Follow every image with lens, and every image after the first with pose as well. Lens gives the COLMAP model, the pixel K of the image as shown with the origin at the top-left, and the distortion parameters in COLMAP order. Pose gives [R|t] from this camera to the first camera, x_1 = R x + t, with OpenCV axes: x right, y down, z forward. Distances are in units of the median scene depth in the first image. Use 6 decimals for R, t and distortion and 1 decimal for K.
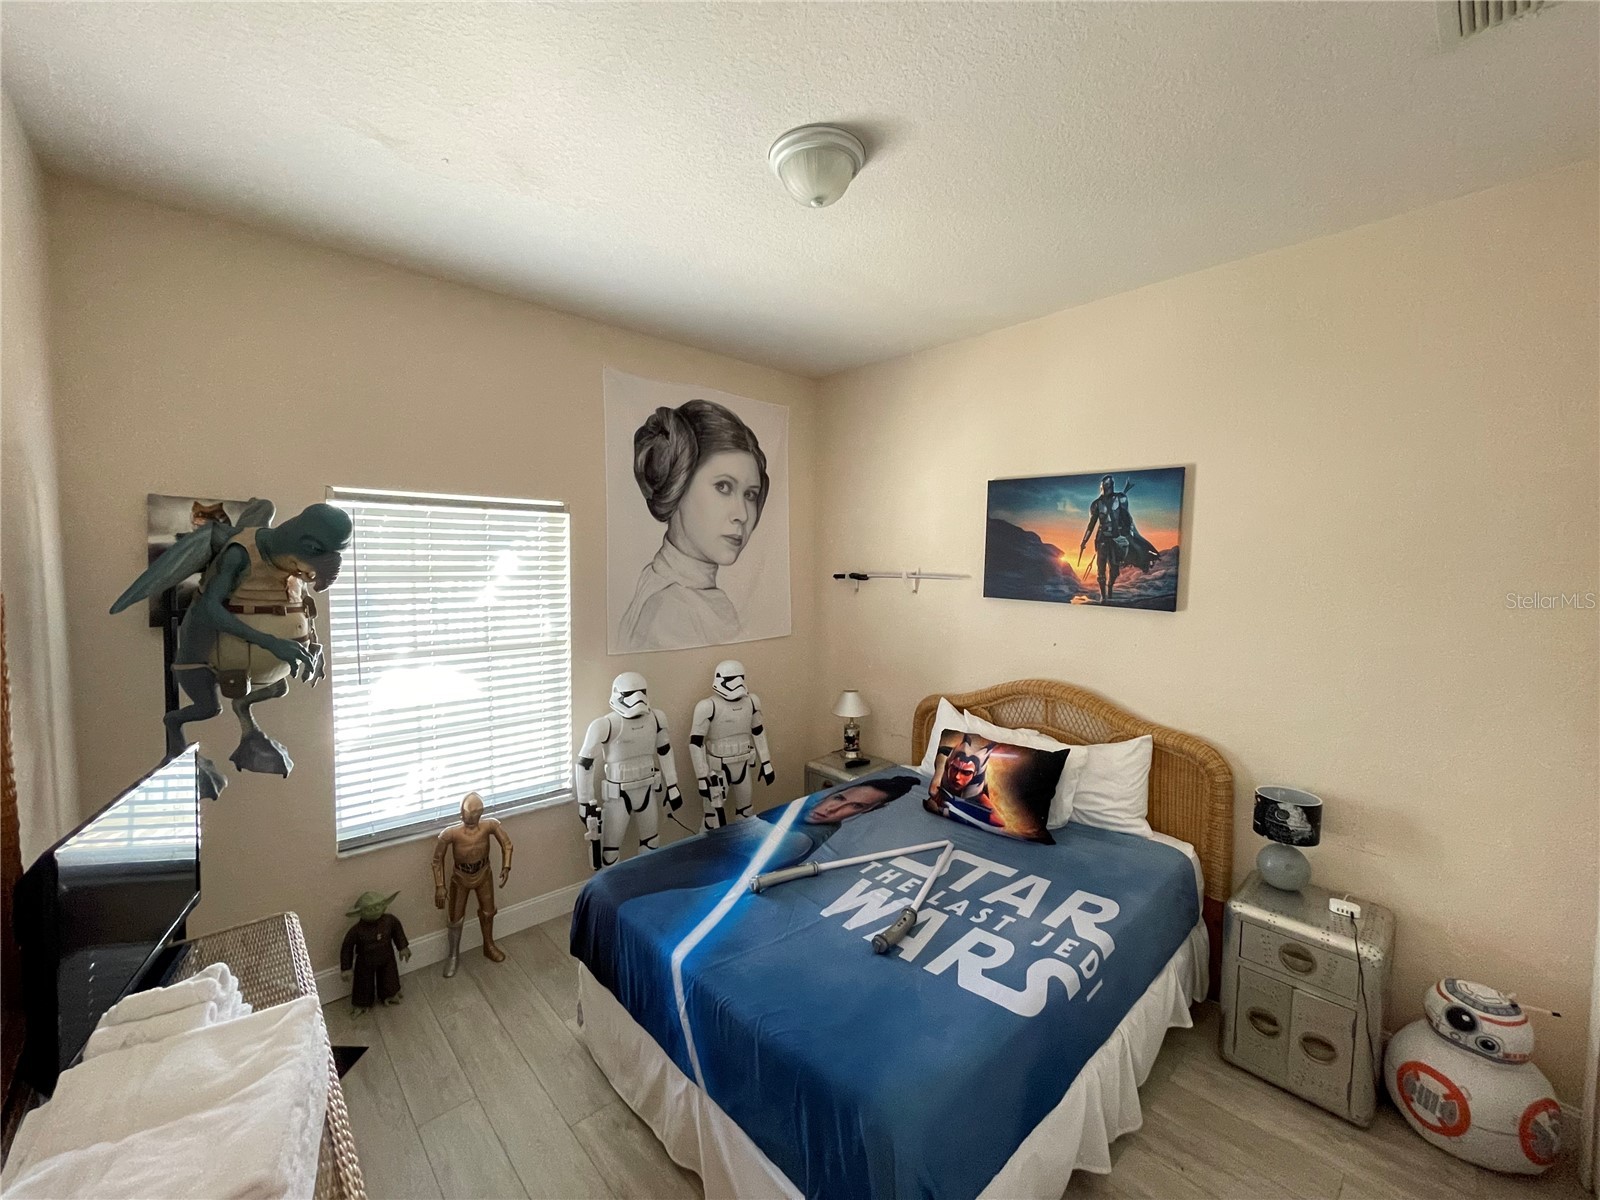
lens RADIAL K [[647.9, 0, 800.3], [0, 647.9, 596.9], [0, 0, 1]] dist [-0.003323, 0.000502]
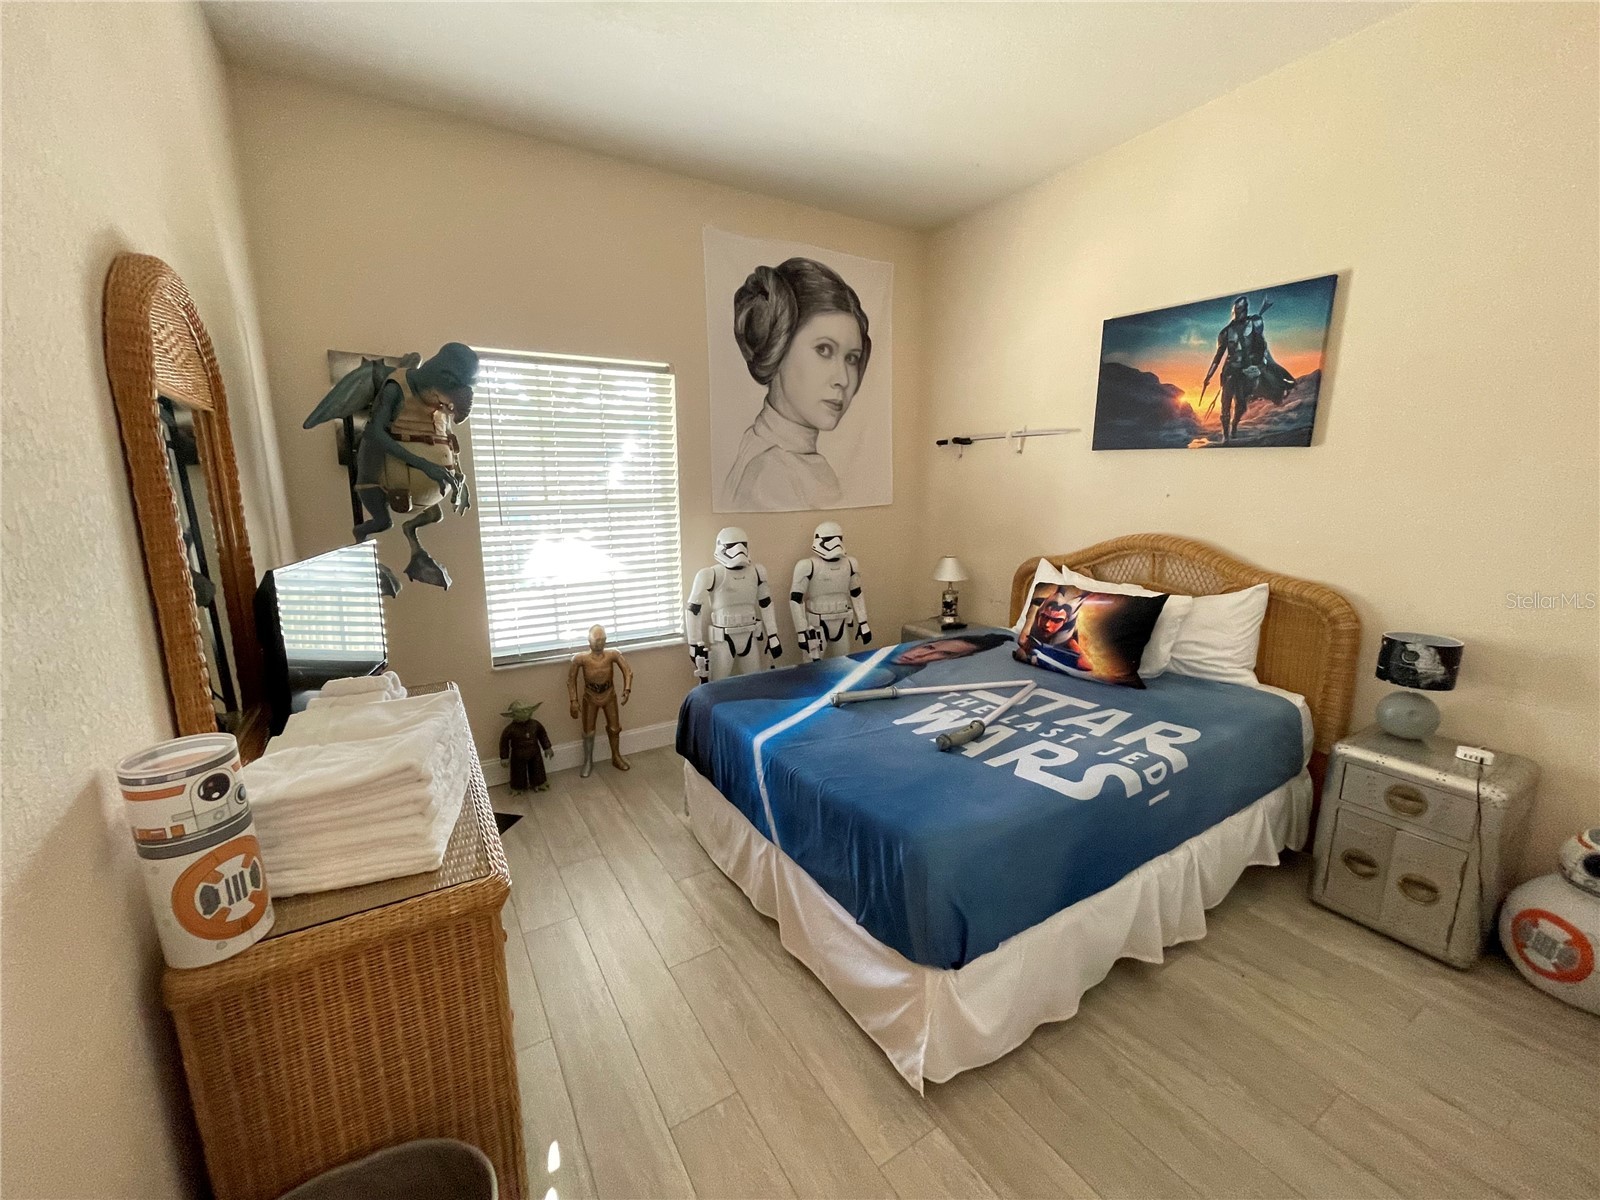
lens RADIAL K [[647.9, 0, 801.4], [0, 647.9, 601.2], [0, 0, 1]] dist [-0.003323, 0.000502]
pose [[0.981088, 0.022343, -0.192270, 0.065843], [0.002109, 0.992023, 0.126043, 0.121646], [0.193553, -0.124065, 0.973214, -0.035089]]
